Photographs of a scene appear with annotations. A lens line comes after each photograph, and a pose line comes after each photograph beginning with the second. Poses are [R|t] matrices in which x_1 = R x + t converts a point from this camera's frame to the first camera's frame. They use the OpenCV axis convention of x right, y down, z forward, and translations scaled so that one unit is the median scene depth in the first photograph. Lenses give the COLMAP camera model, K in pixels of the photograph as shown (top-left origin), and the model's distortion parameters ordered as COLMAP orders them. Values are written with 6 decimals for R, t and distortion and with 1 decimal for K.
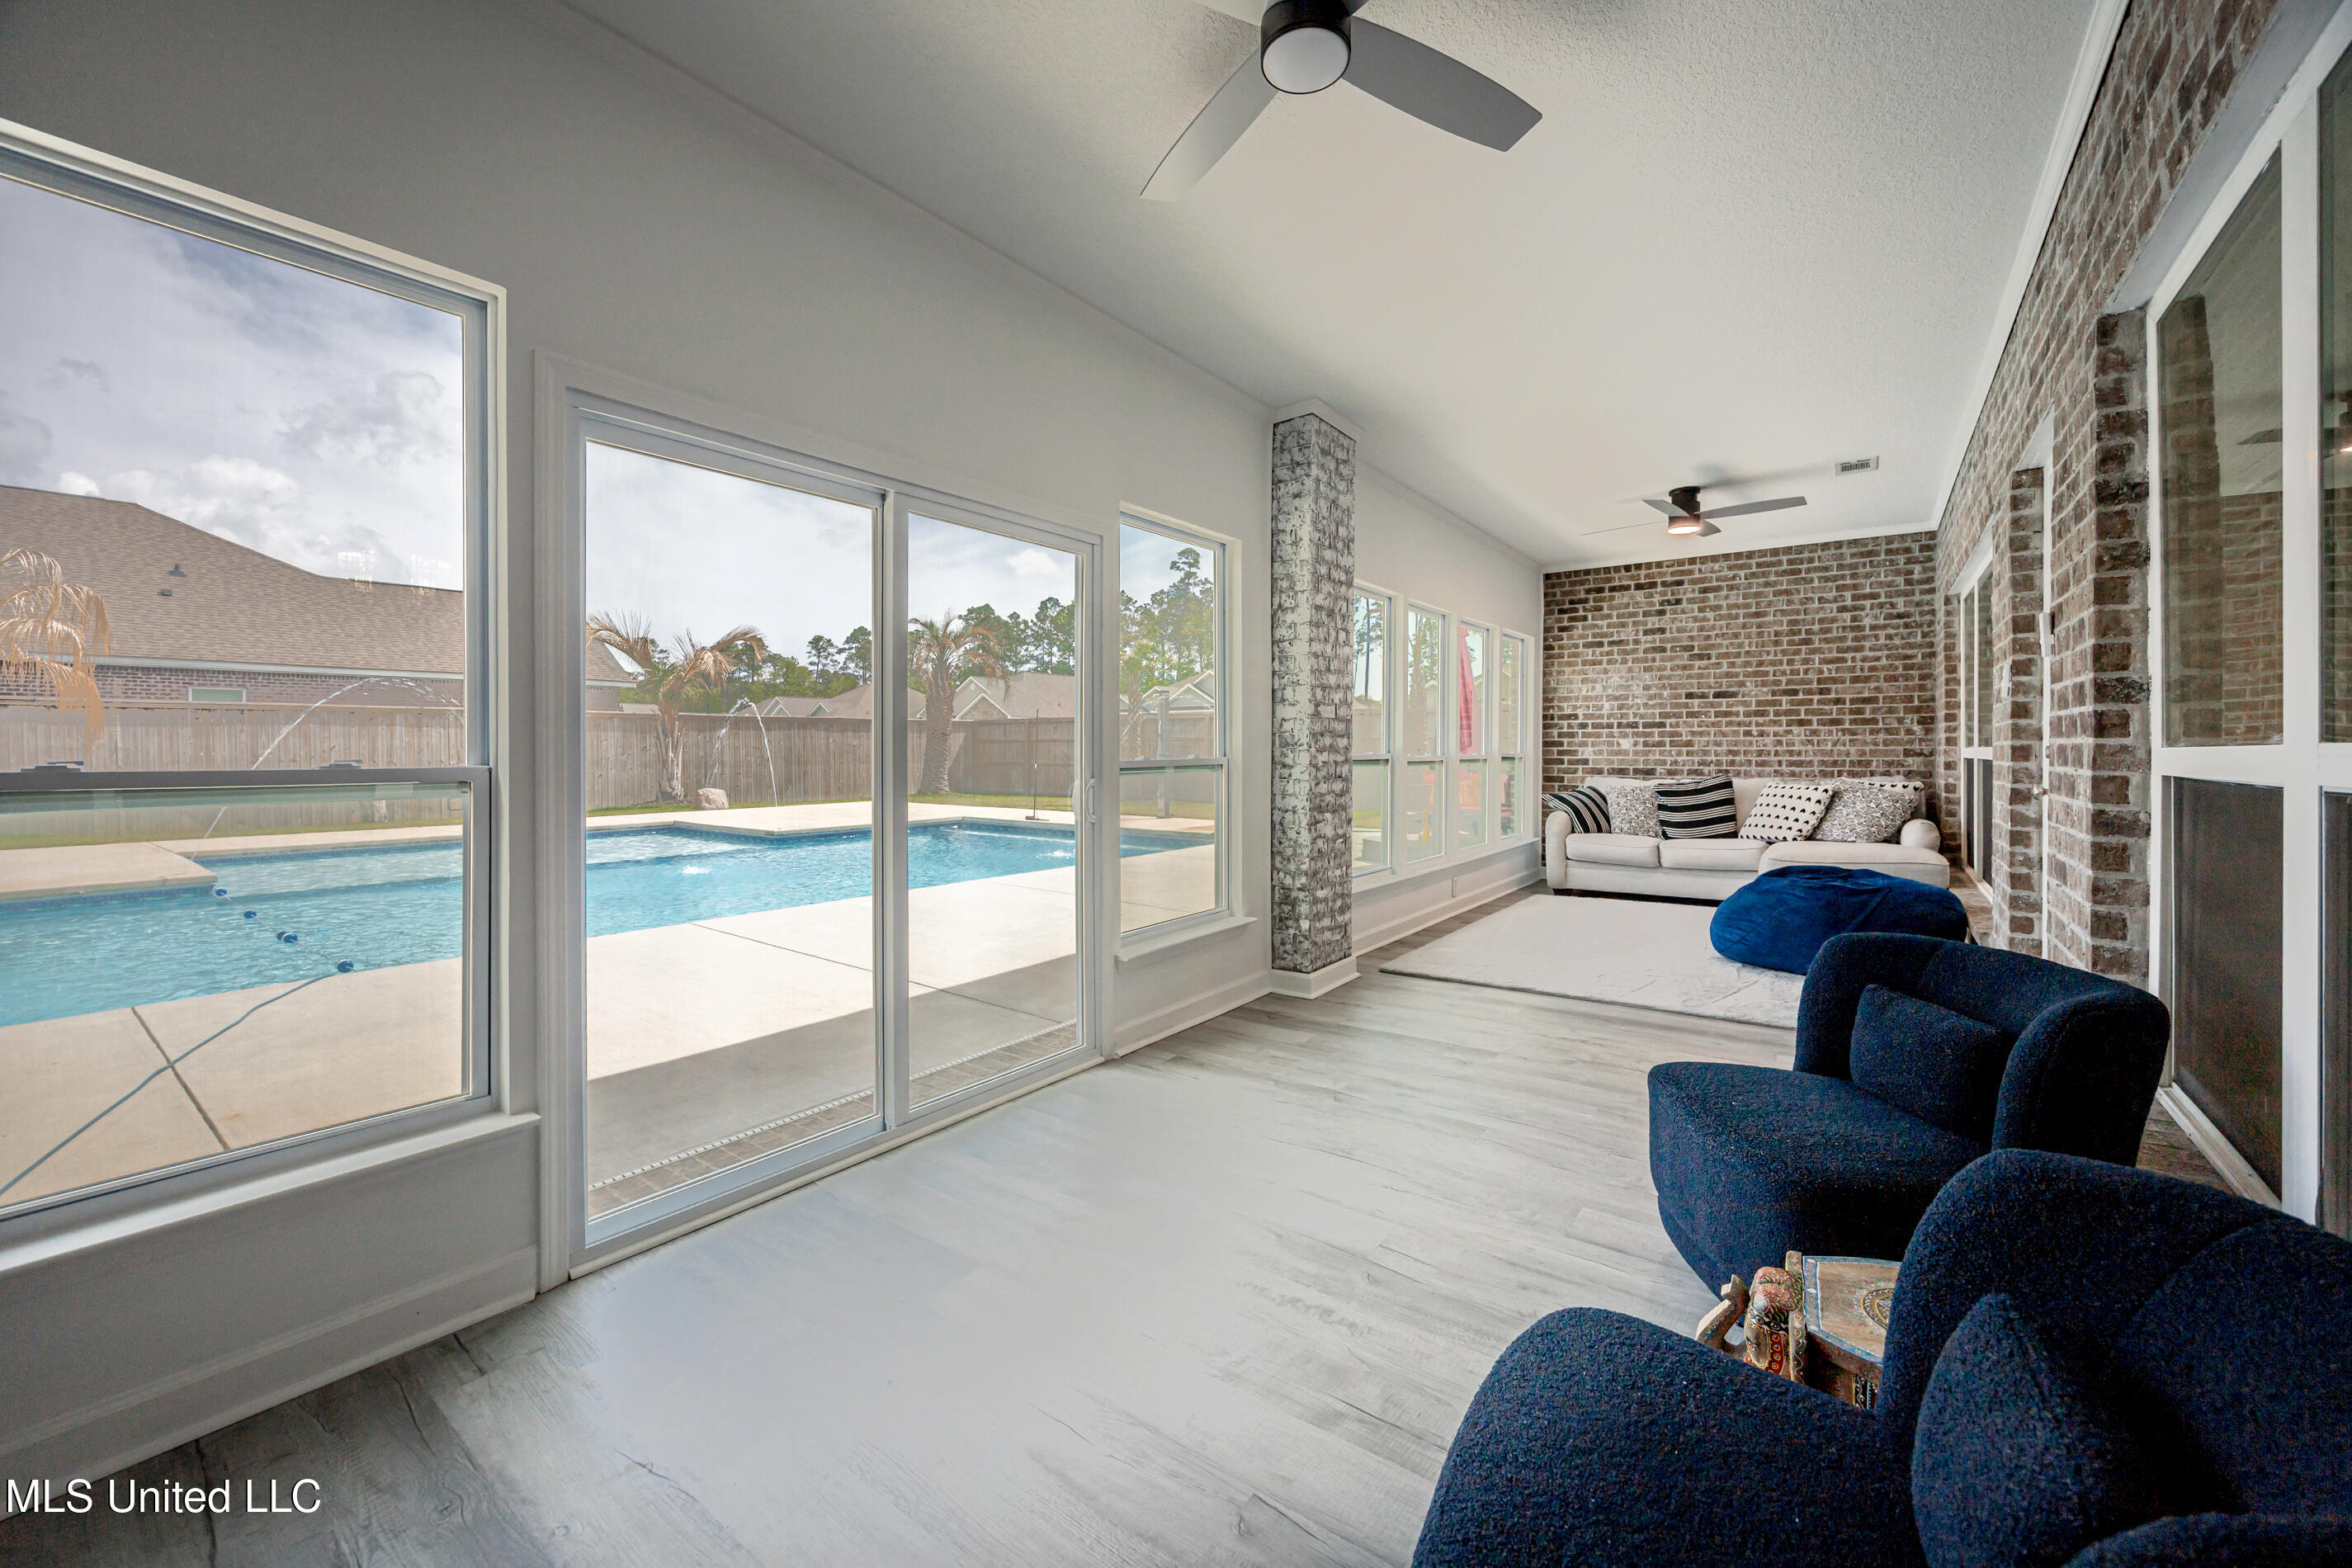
lens RADIAL K [[928.1, 0, 1156.5], [0, 928.1, 749.3], [0, 0, 1]] dist [-0.001611, -0.001888]
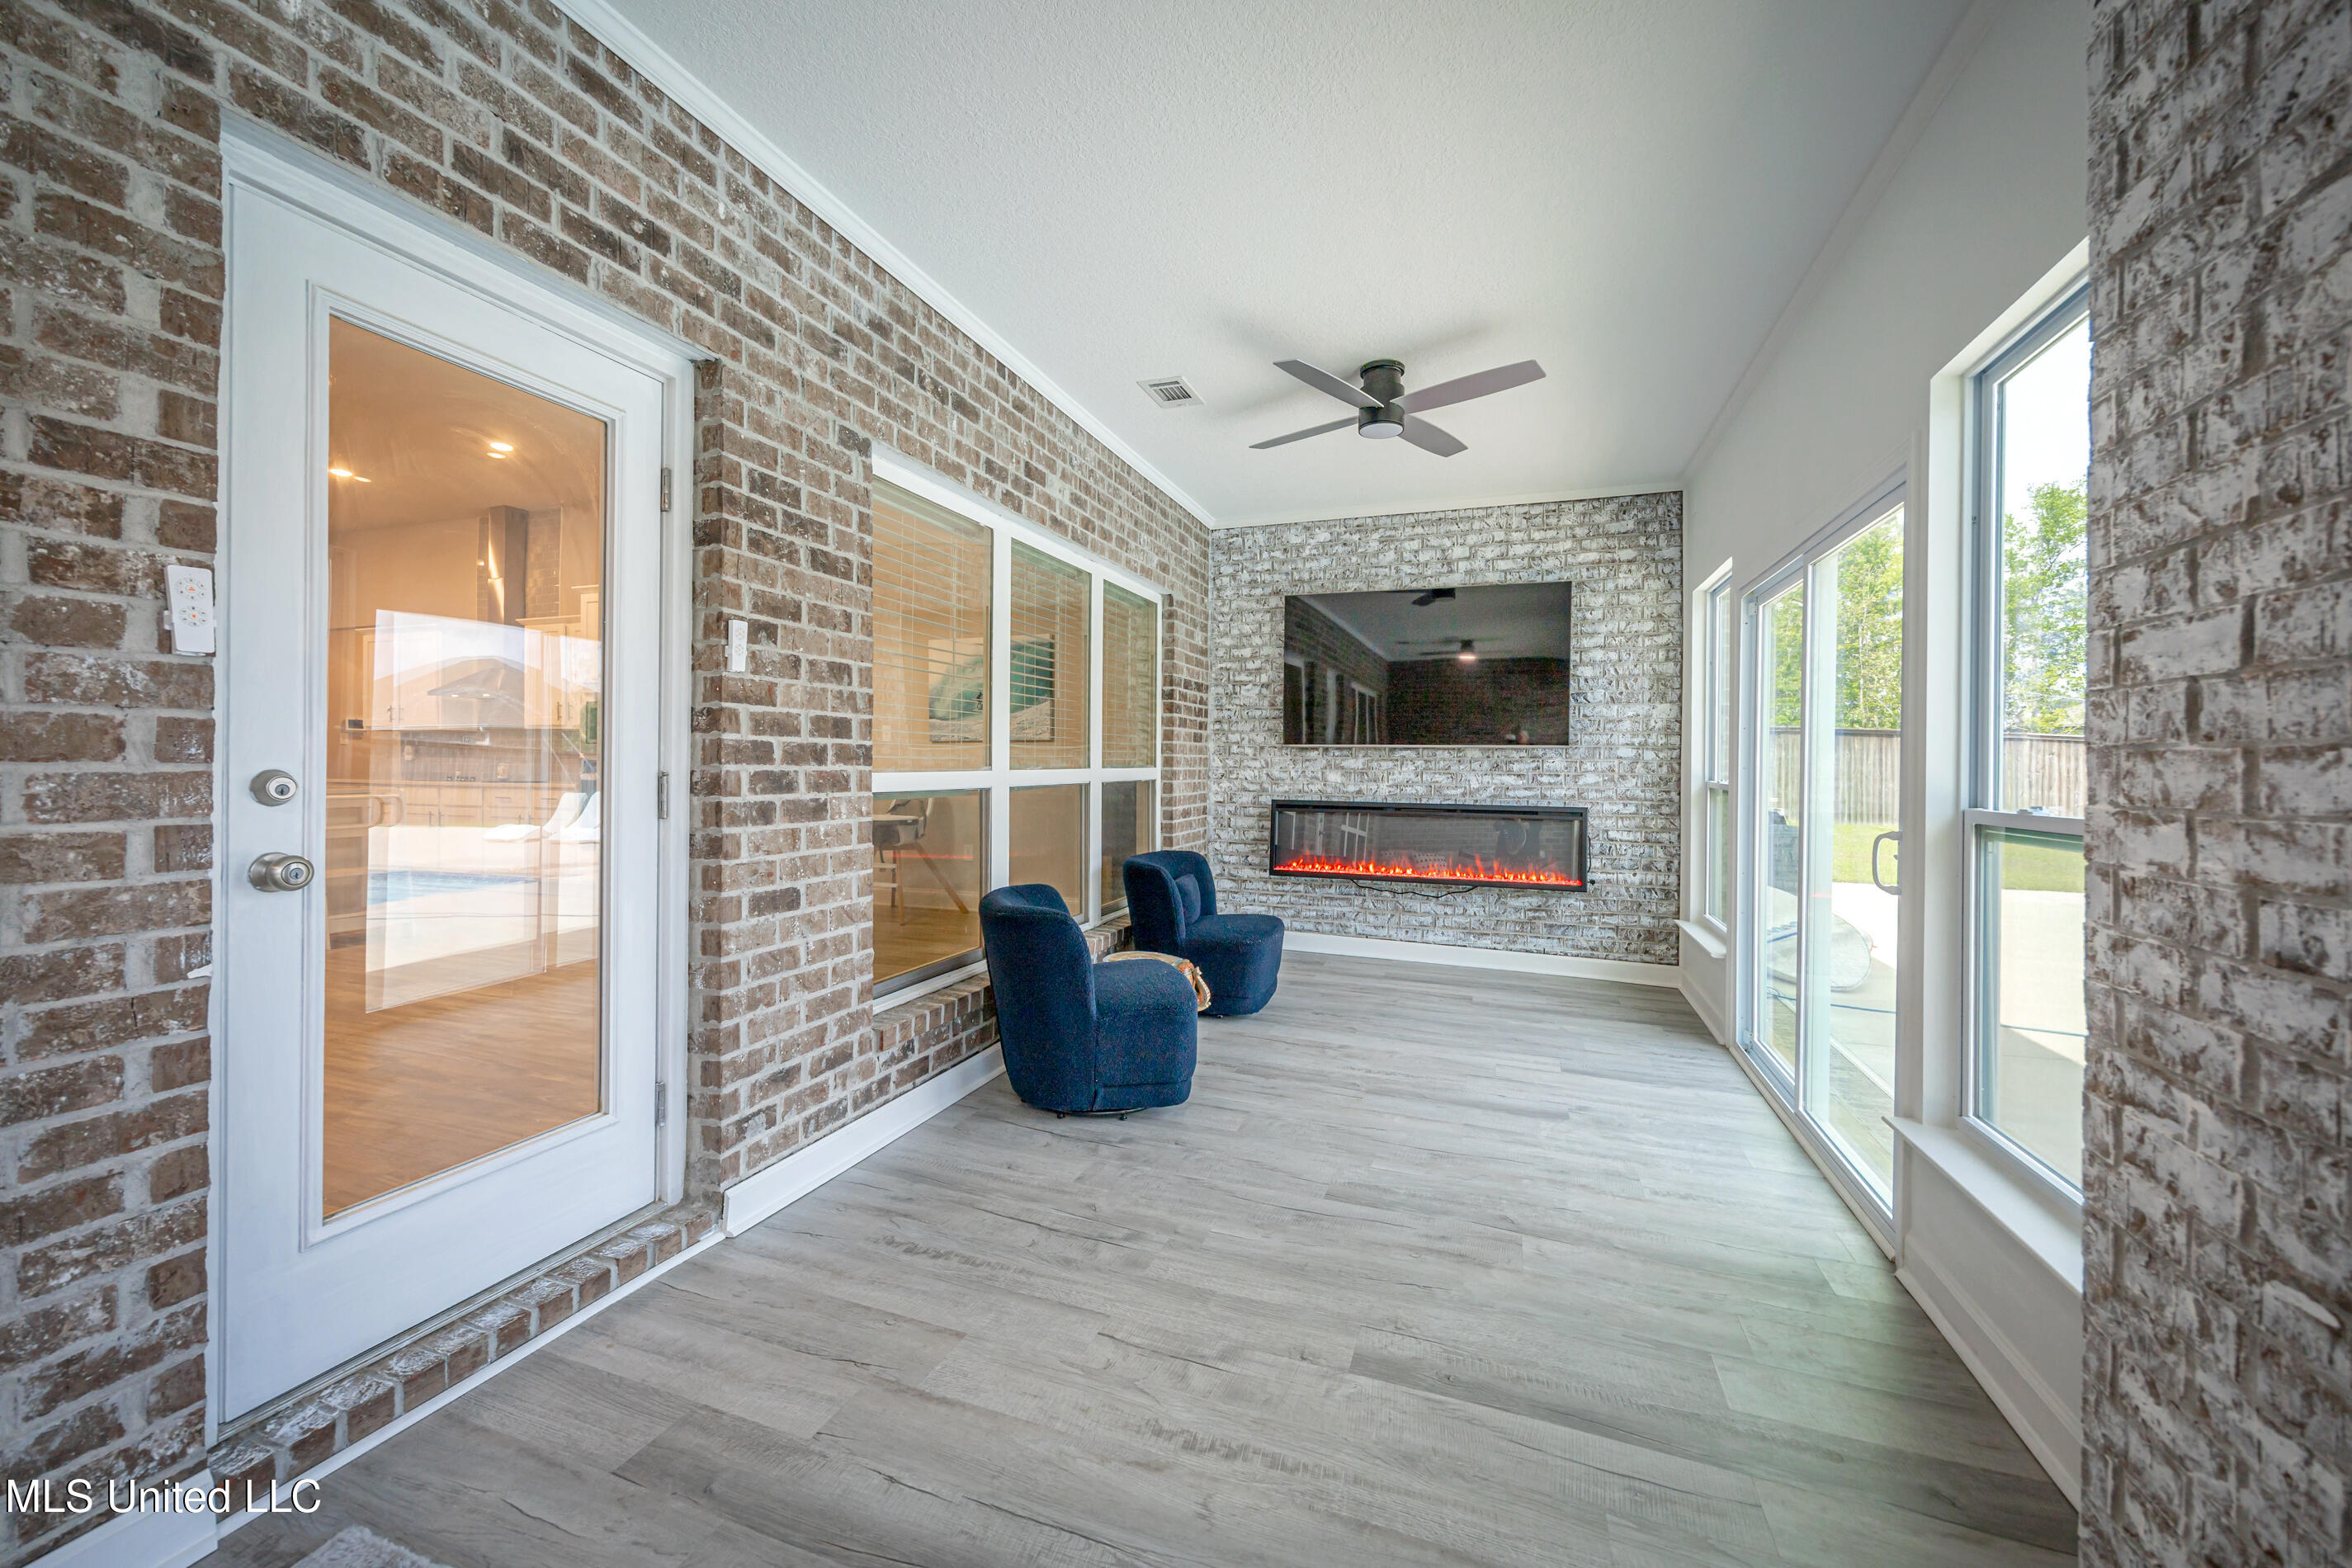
lens RADIAL K [[928.1, 0, 1169.9], [0, 928.1, 766.9], [0, 0, 1]] dist [-0.001611, -0.001888]
pose [[-0.953527, -0.000486, -0.301308, 1.006920], [-0.002188, 0.999983, 0.005312, -0.024149], [0.301300, 0.005725, -0.953512, 2.363636]]
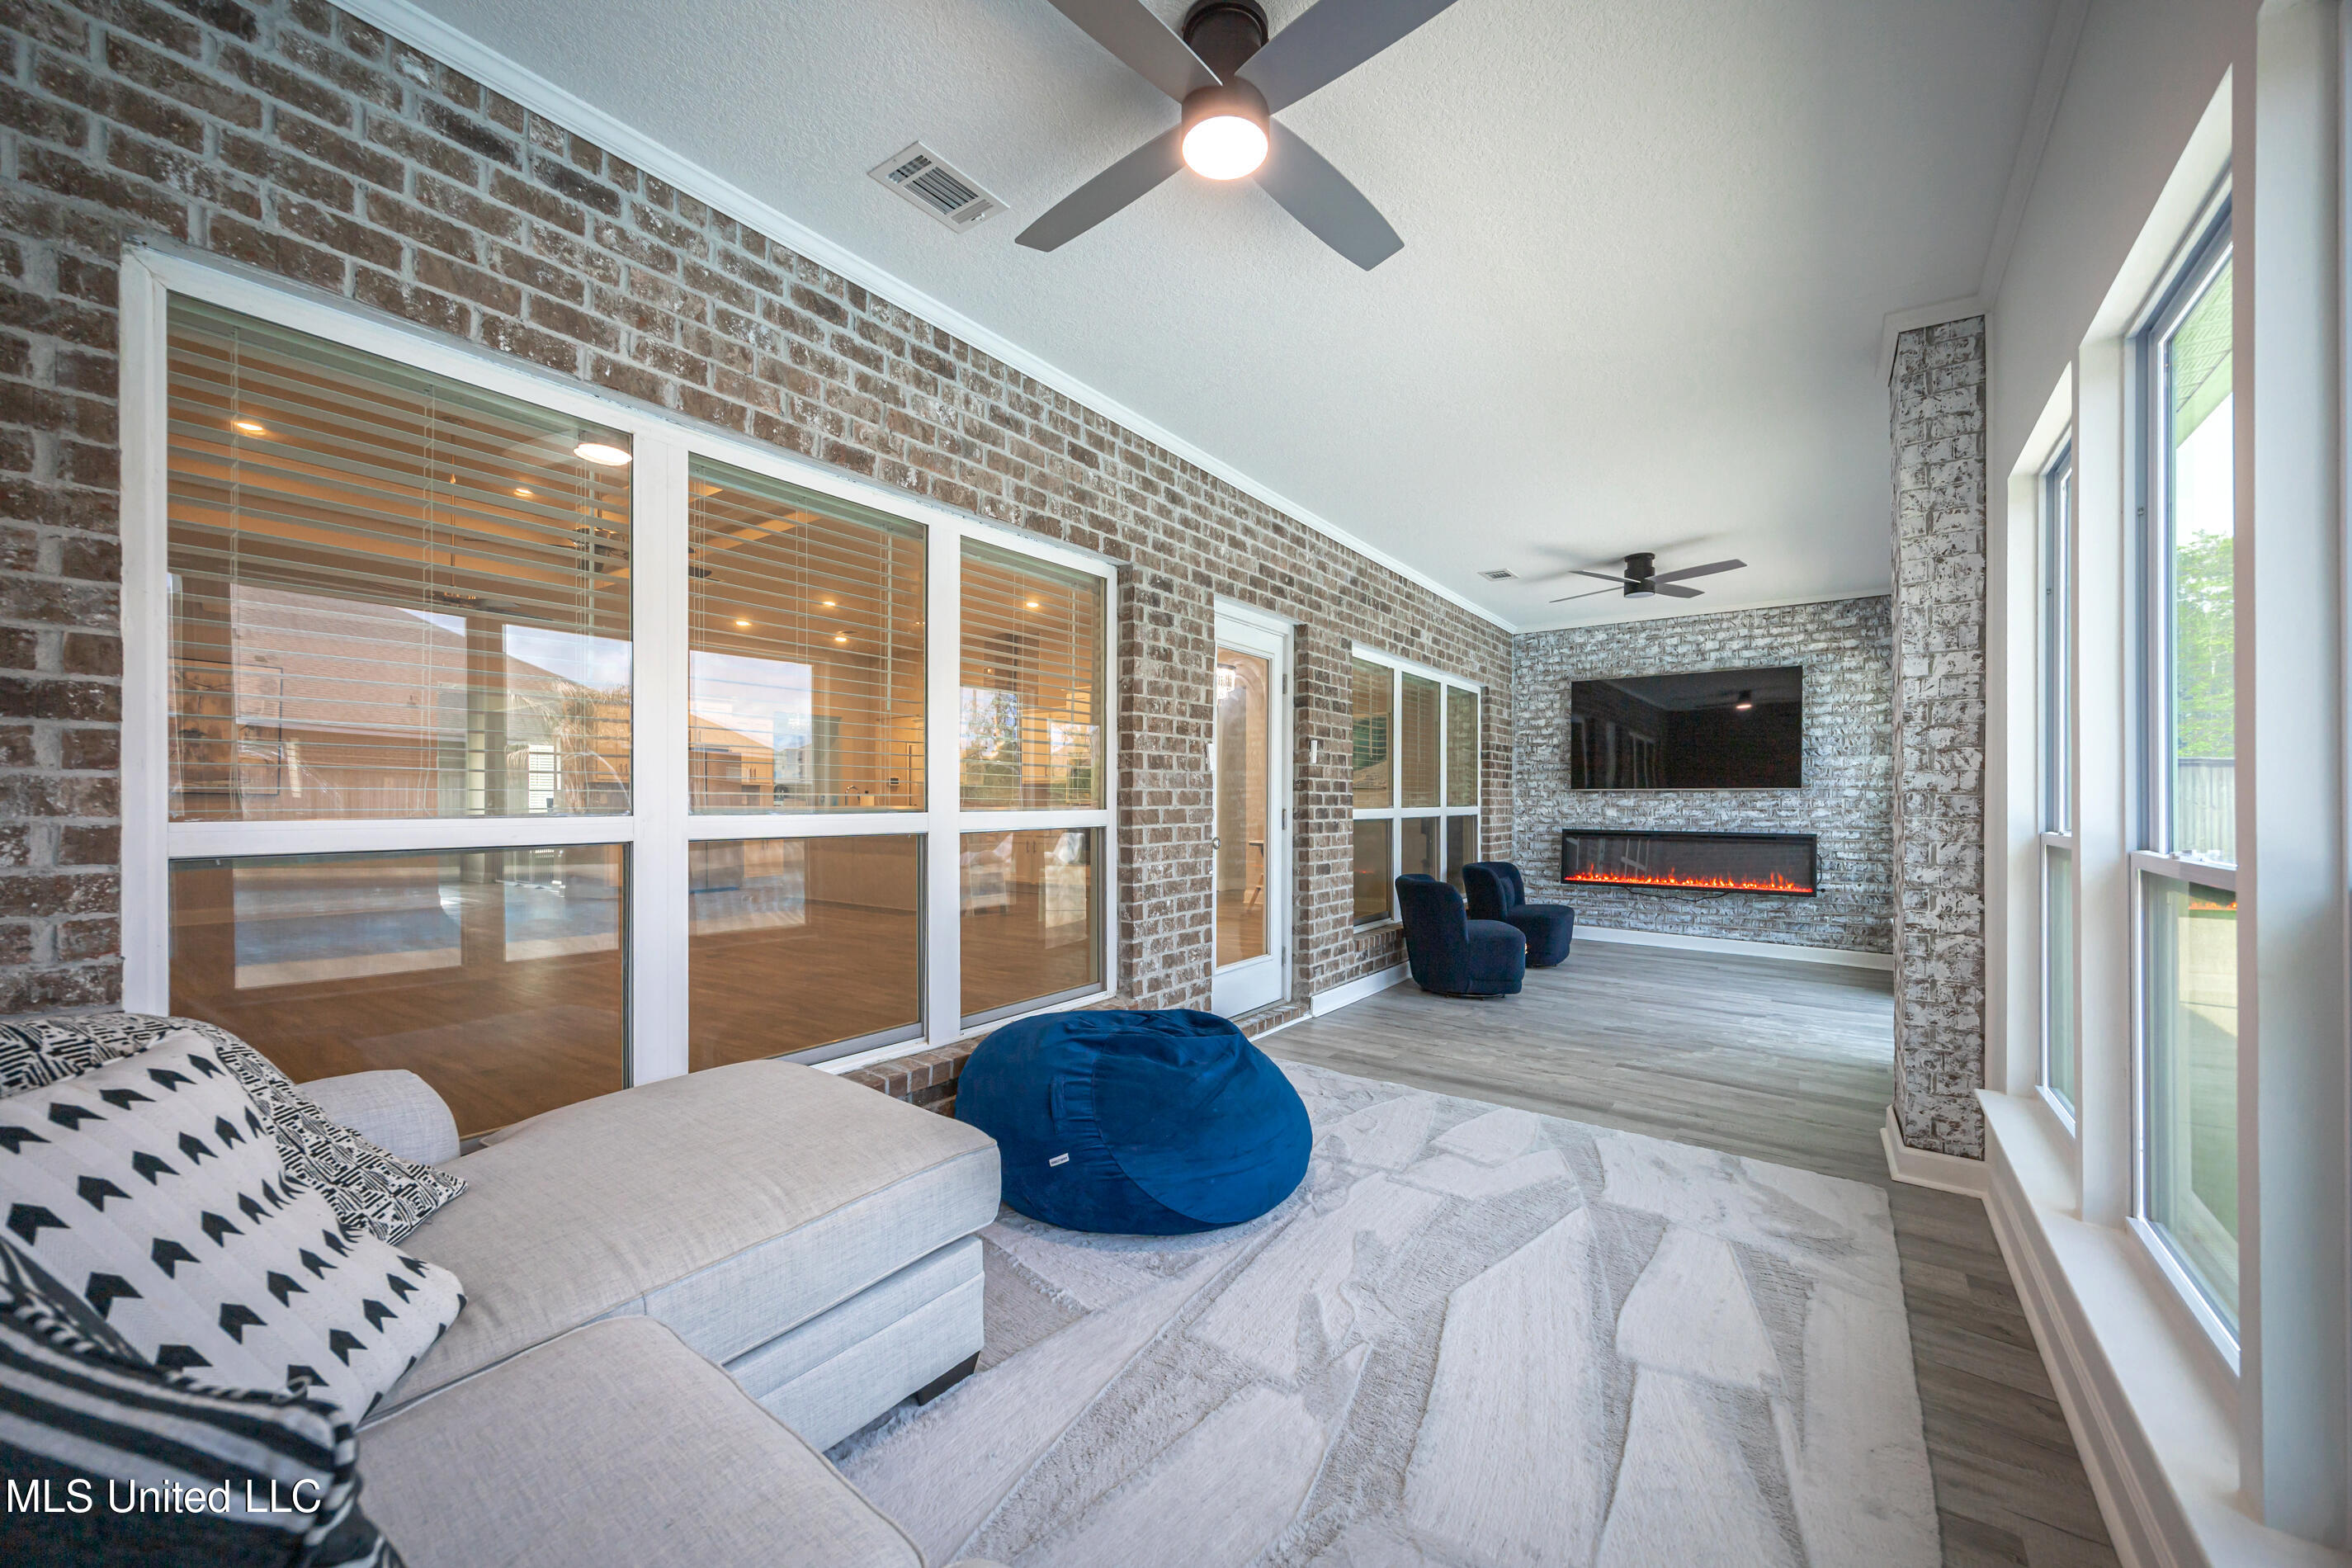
lens RADIAL K [[928.1, 0, 1174.3], [0, 928.1, 803.4], [0, 0, 1]] dist [-0.001611, -0.001888]
pose [[-0.999373, 0.004714, -0.035088, 1.464009], [0.004691, 0.999989, 0.000729, -0.027400], [0.035091, 0.000564, -0.999384, 3.278679]]
